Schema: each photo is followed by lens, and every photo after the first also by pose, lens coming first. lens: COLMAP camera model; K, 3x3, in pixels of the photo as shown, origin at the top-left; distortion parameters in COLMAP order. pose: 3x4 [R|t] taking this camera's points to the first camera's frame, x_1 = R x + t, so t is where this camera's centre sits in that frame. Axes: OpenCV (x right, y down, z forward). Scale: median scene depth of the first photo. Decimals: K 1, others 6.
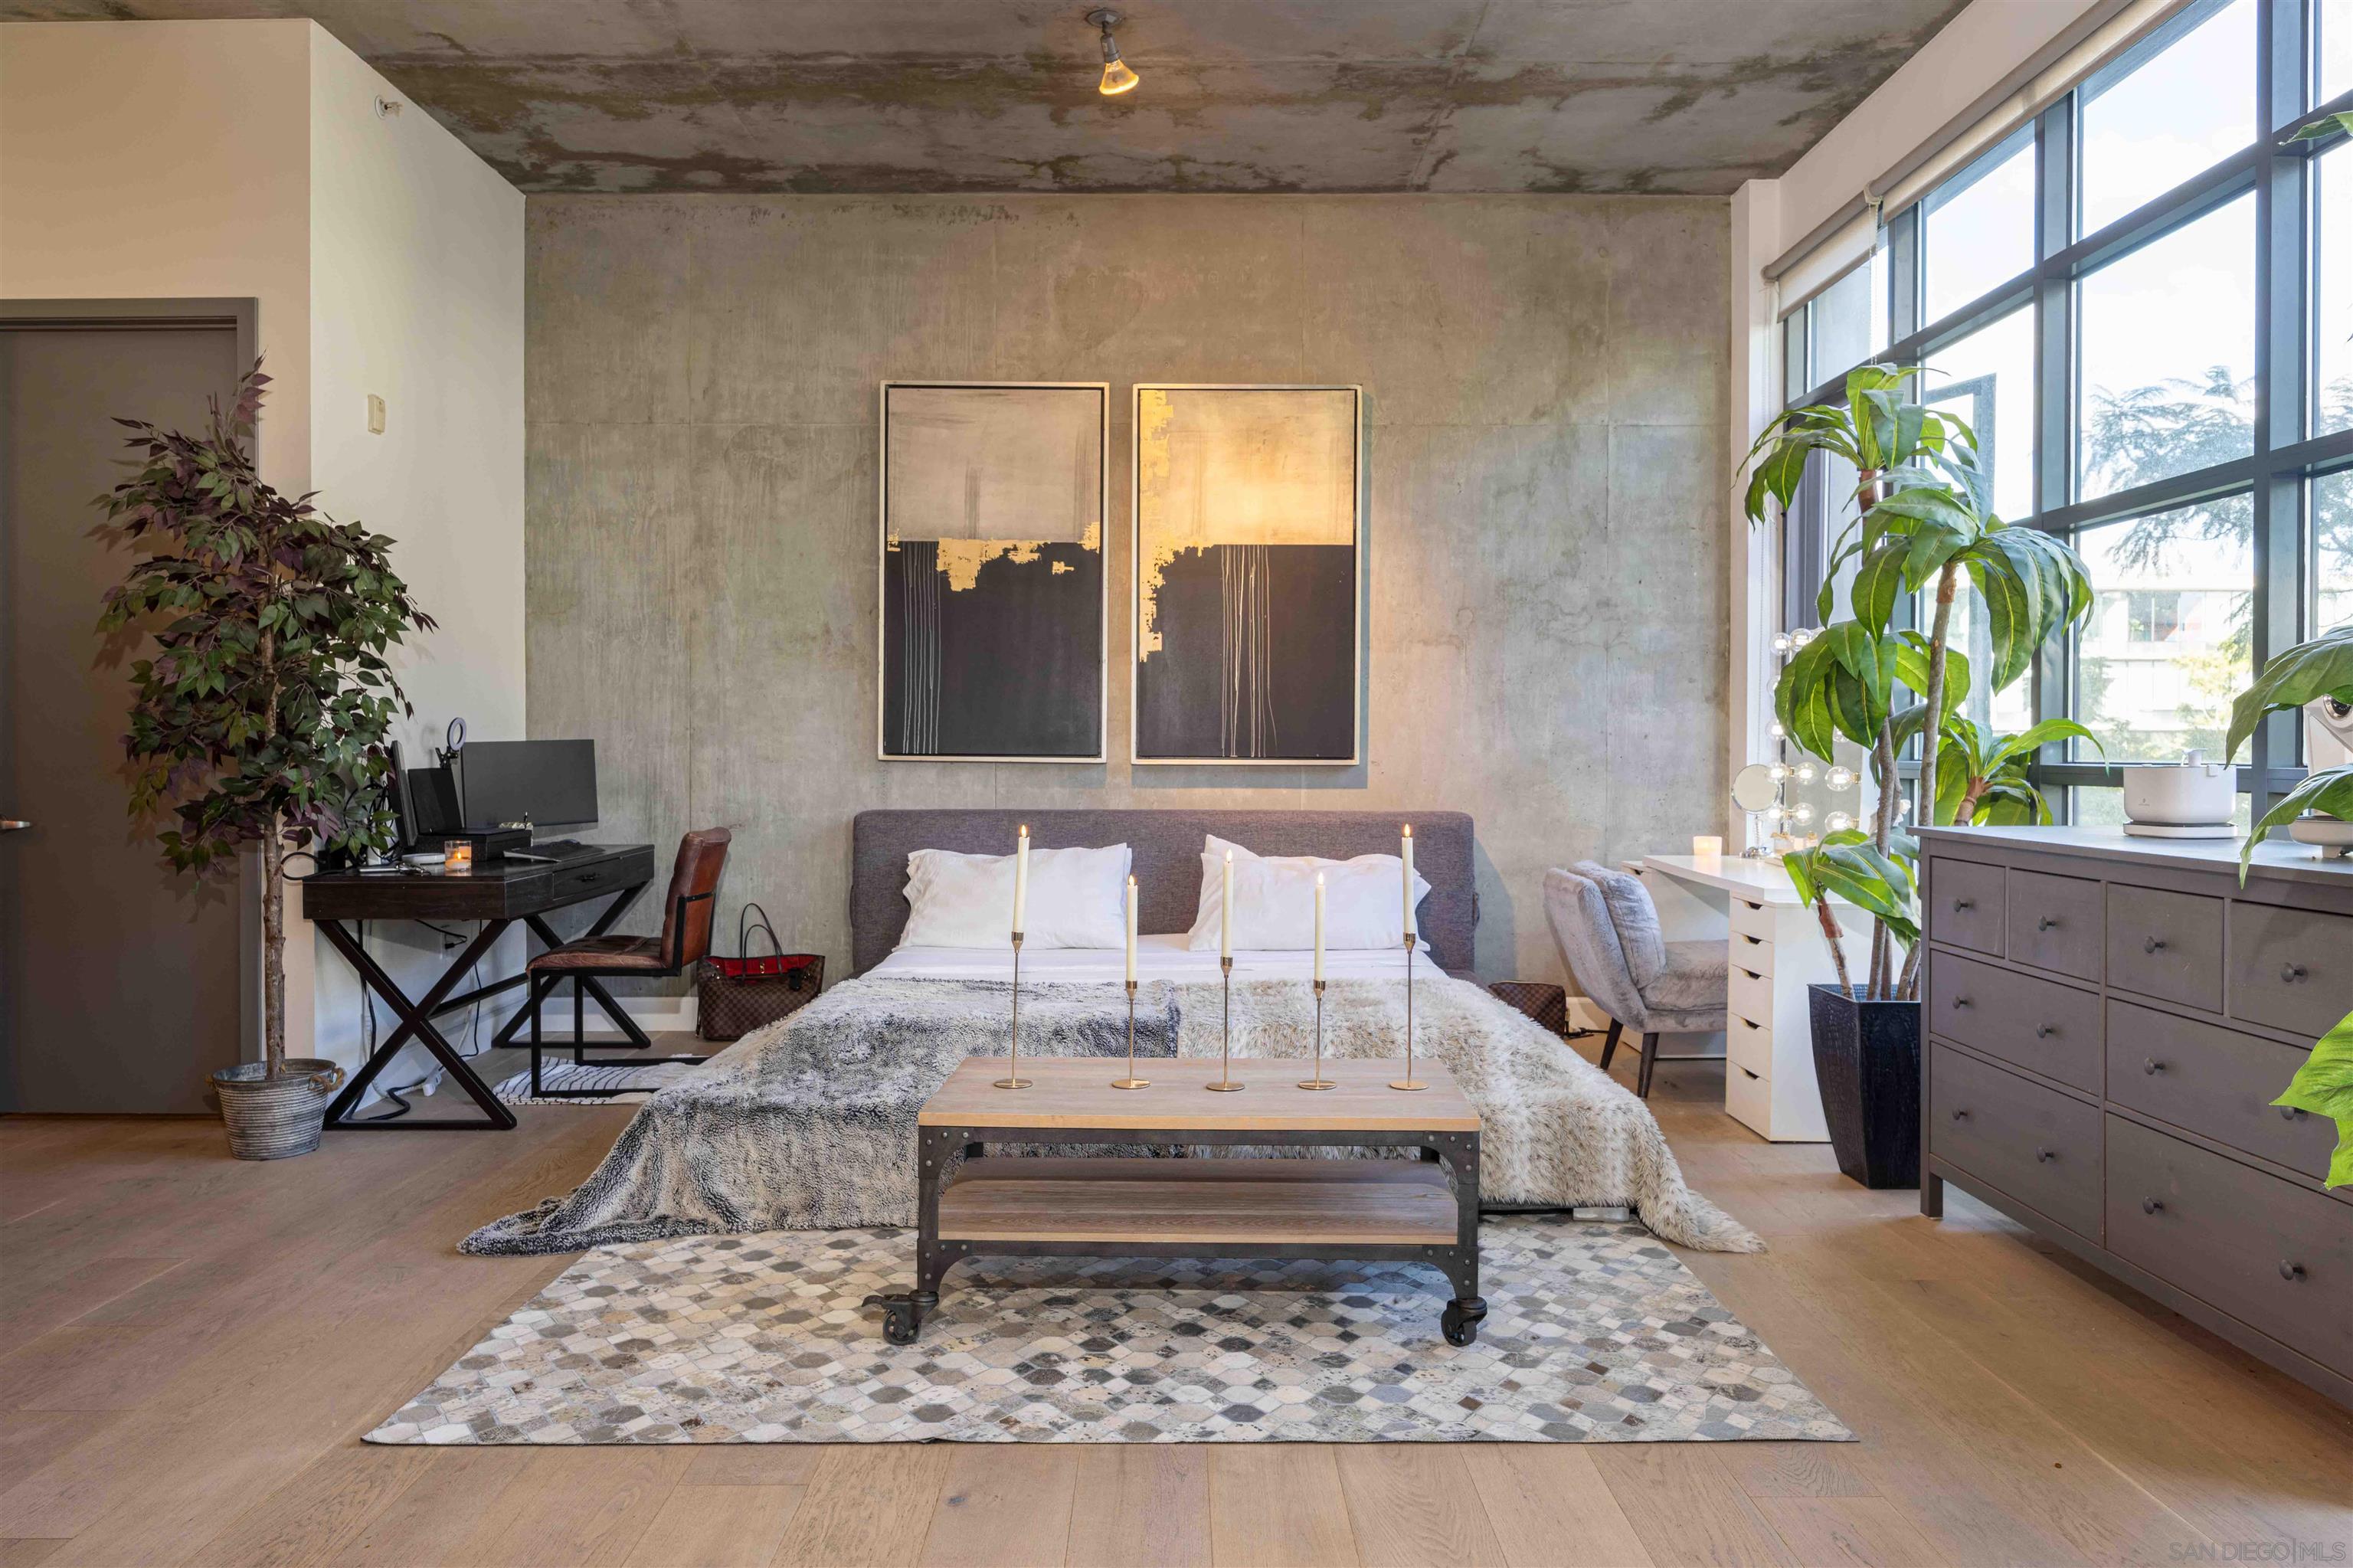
lens RADIAL K [[1540.9, 0, 1171.3], [0, 1540.9, 767.3], [0, 0, 1]] dist [-0.007554, 0.001672]
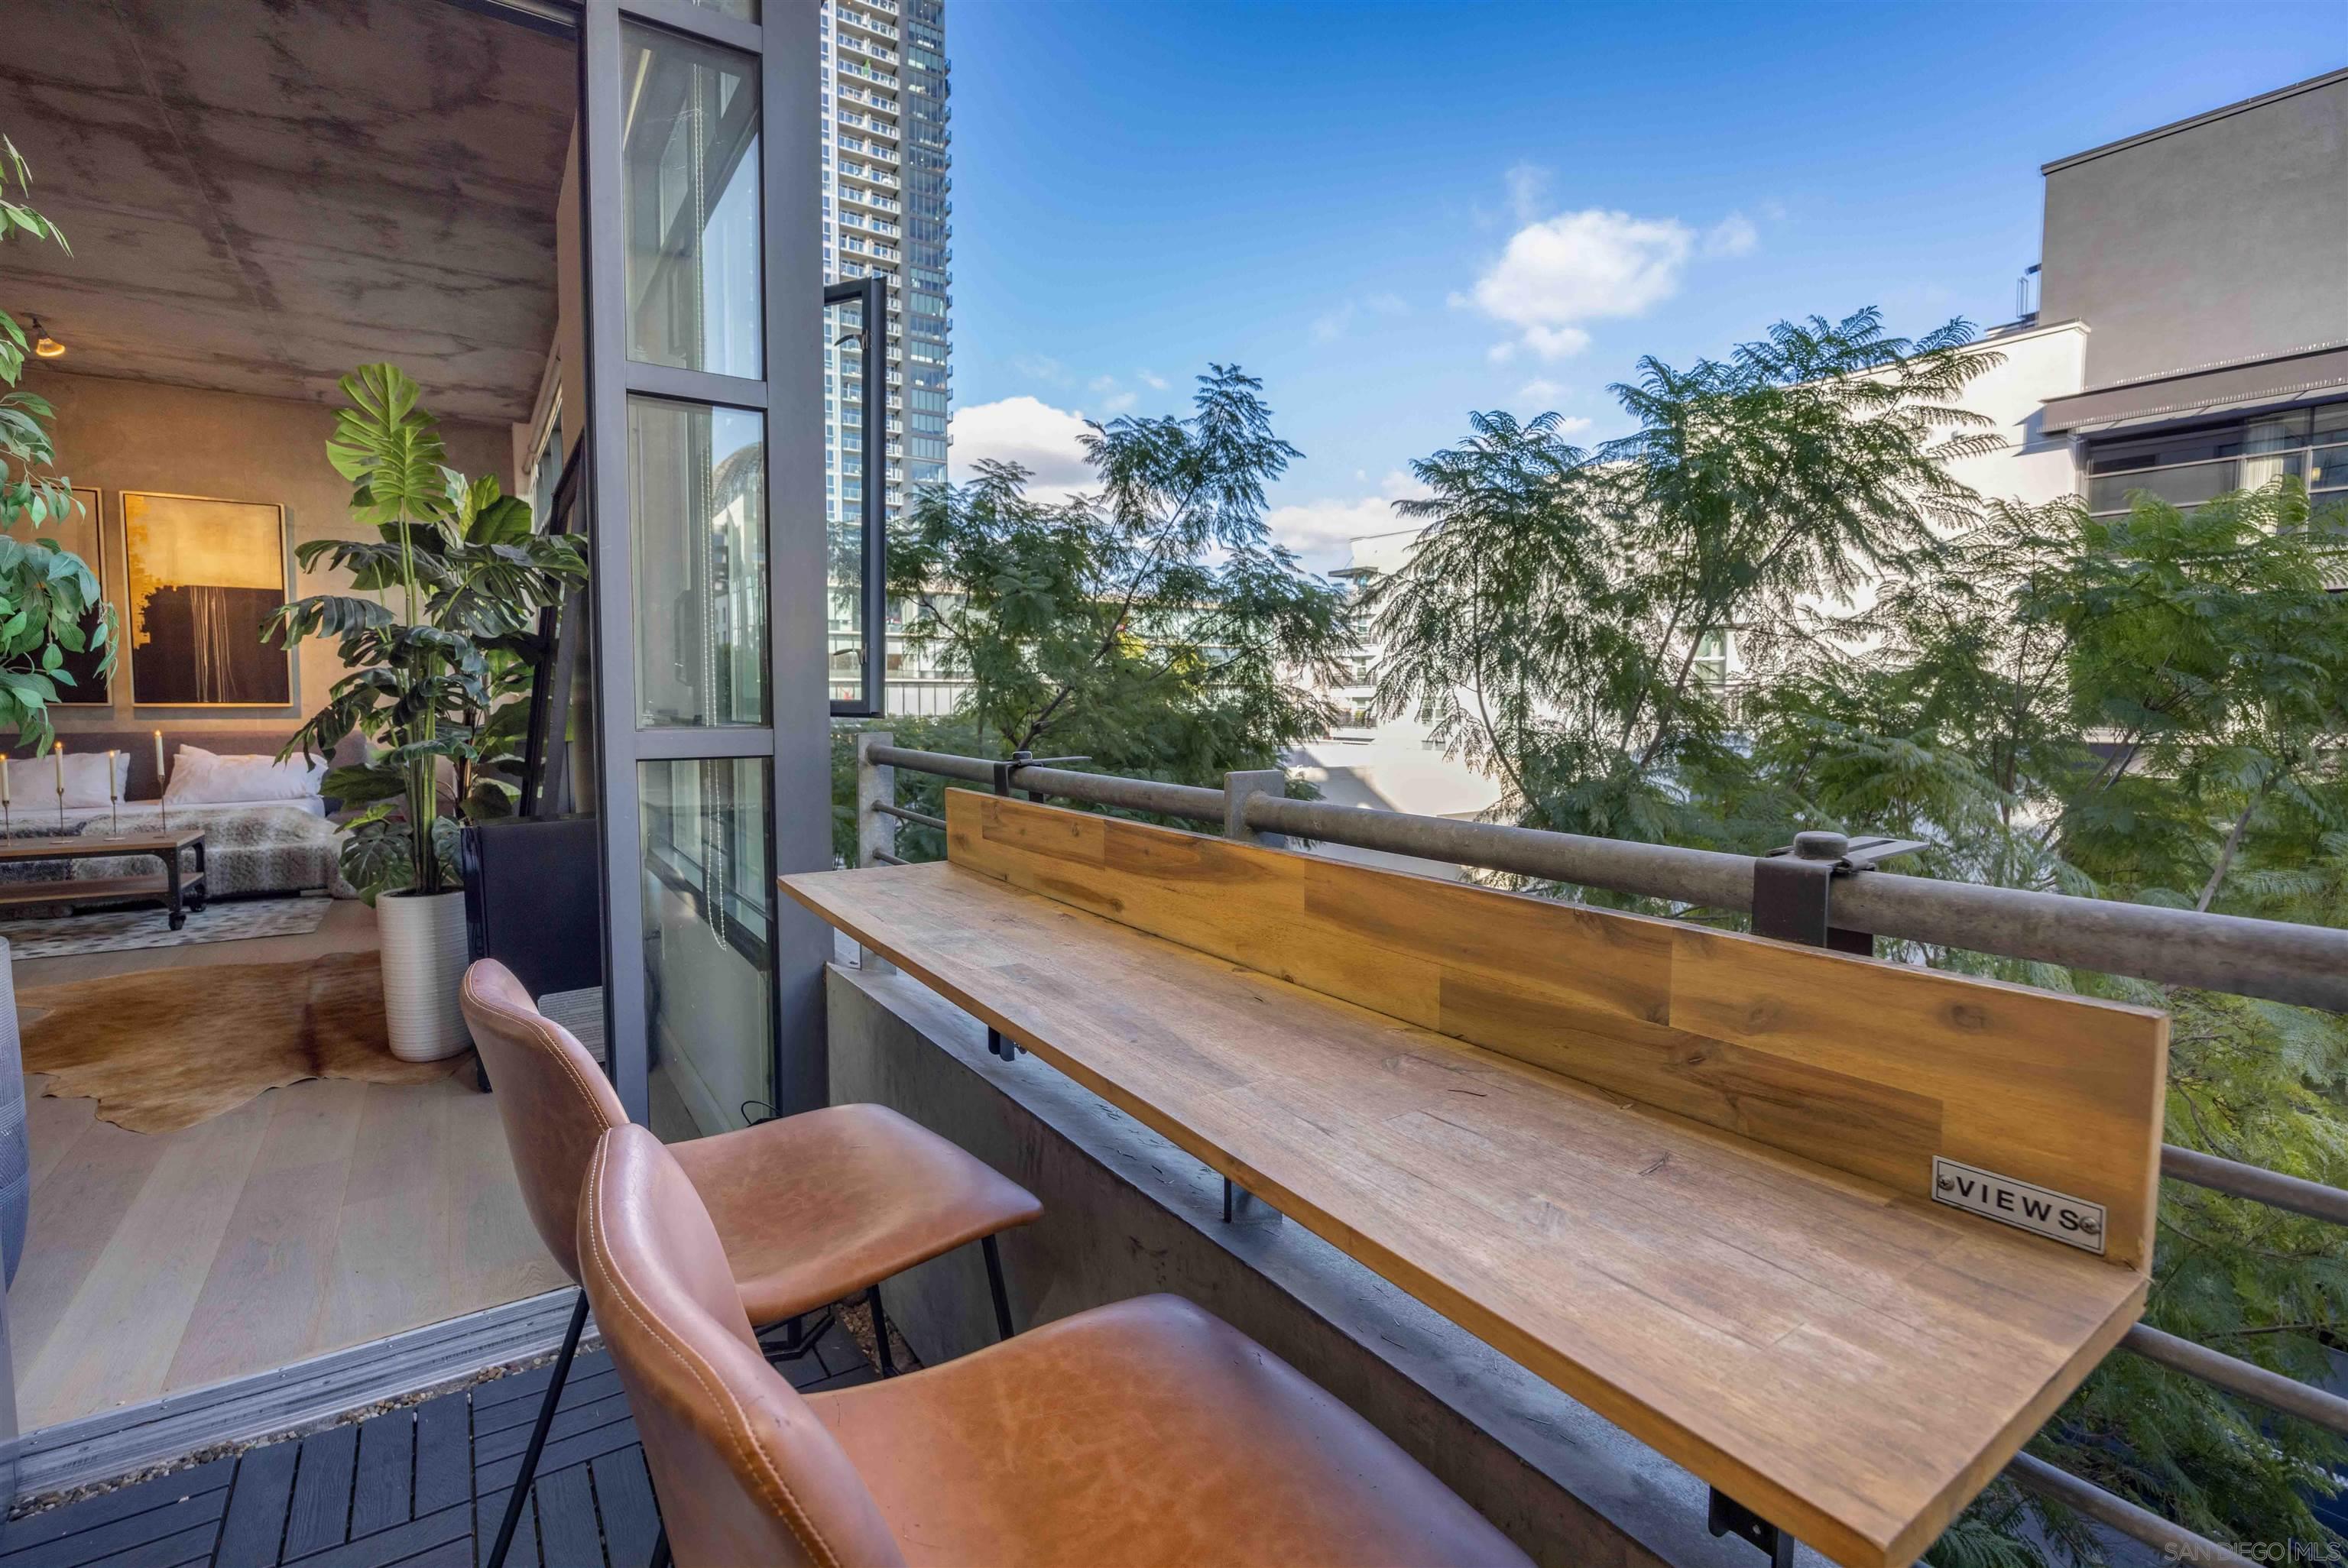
lens RADIAL K [[1043.7, 0, 1164.0], [0, 1043.7, 774.2], [0, 0, 1]] dist [-0.020885, 0.000478]
pose [[0.825838, -0.039238, 0.562541, 0.296830], [0.001643, 0.997739, 0.067183, -0.001164], [-0.563905, -0.054558, 0.824035, -0.664256]]
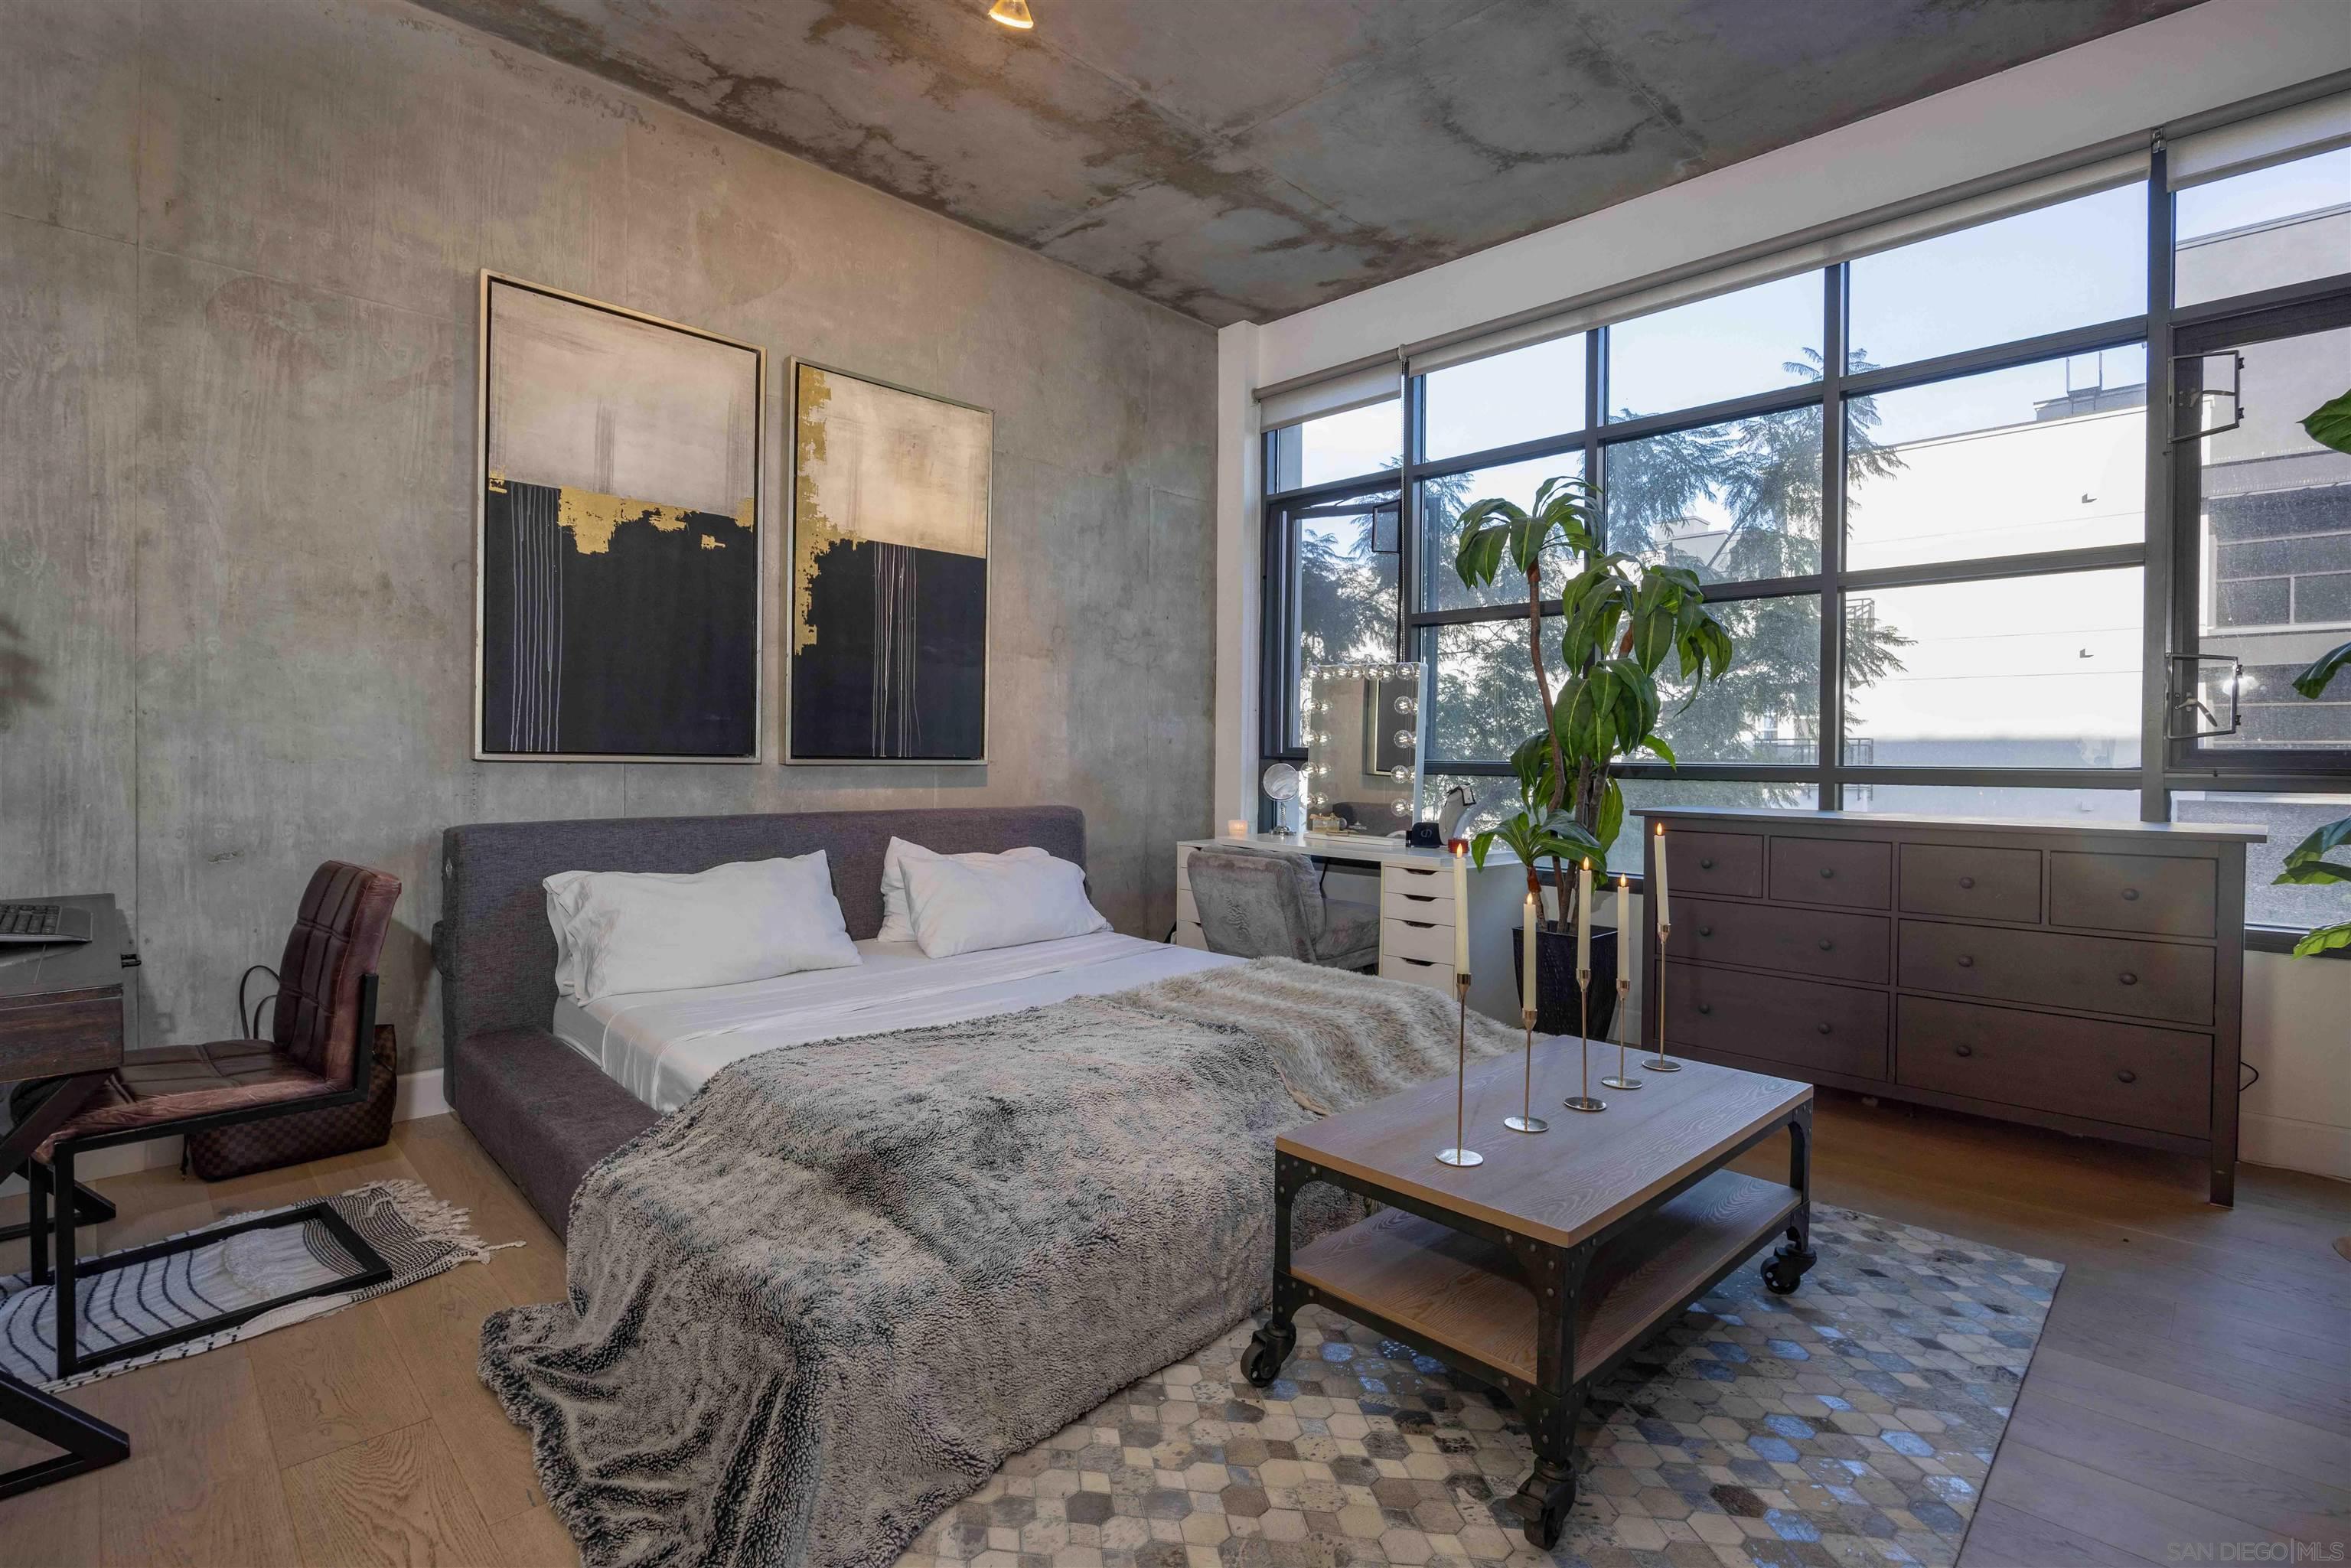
lens RADIAL K [[1106.2, 0, 1169.4], [0, 1106.2, 767.8], [0, 0, 1]] dist [-0.014353, 0.000595]
pose [[0.711160, -0.003799, 0.703020, -0.334146], [0.001615, 0.999992, 0.003769, -0.002160], [-0.703029, -0.001545, 0.711160, 0.369211]]
